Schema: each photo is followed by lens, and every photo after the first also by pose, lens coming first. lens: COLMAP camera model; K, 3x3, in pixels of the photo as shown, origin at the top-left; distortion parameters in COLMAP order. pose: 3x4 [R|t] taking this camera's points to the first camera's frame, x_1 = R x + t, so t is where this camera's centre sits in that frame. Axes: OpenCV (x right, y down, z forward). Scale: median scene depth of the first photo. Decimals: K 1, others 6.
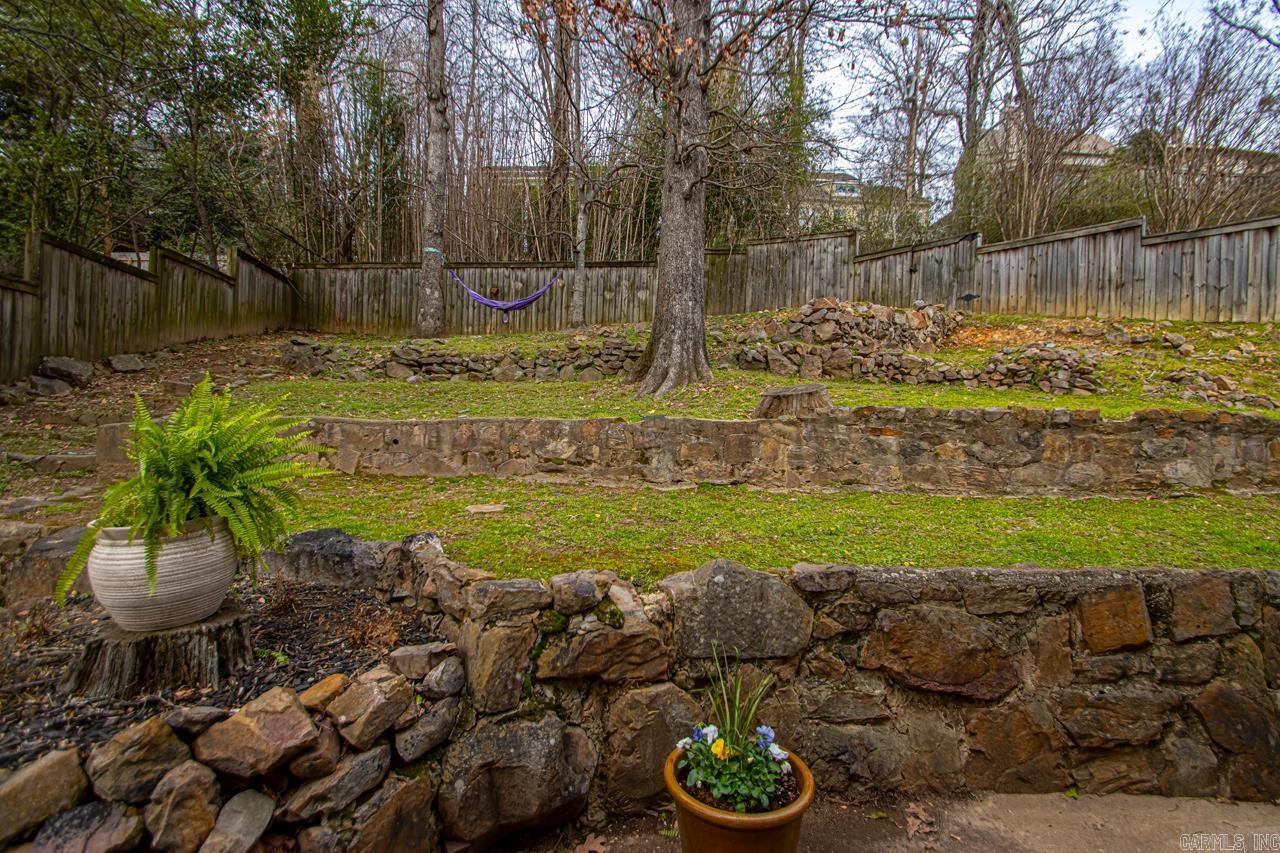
lens RADIAL K [[608.4, 0, 640.0], [0, 608.4, 426.5], [0, 0, 1]] dist [0.019152, -0.016981]
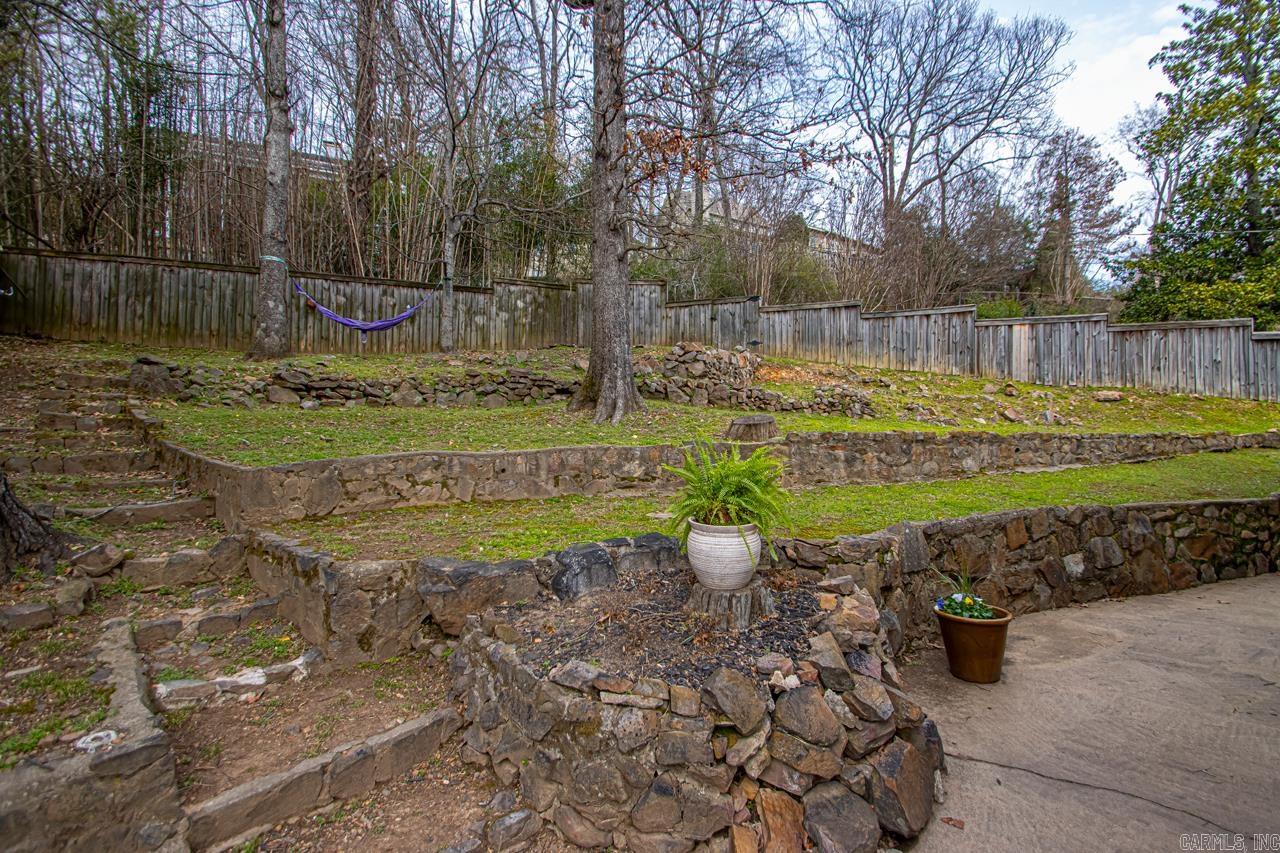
lens RADIAL K [[621.3, 0, 640.0], [0, 621.3, 426.5], [0, 0, 1]] dist [0.017737, -0.020096]
pose [[0.871774, -0.017591, 0.489592, -0.424687], [0.027315, 0.999546, -0.012723, -0.020316], [-0.489146, 0.024465, 0.871859, -0.079838]]
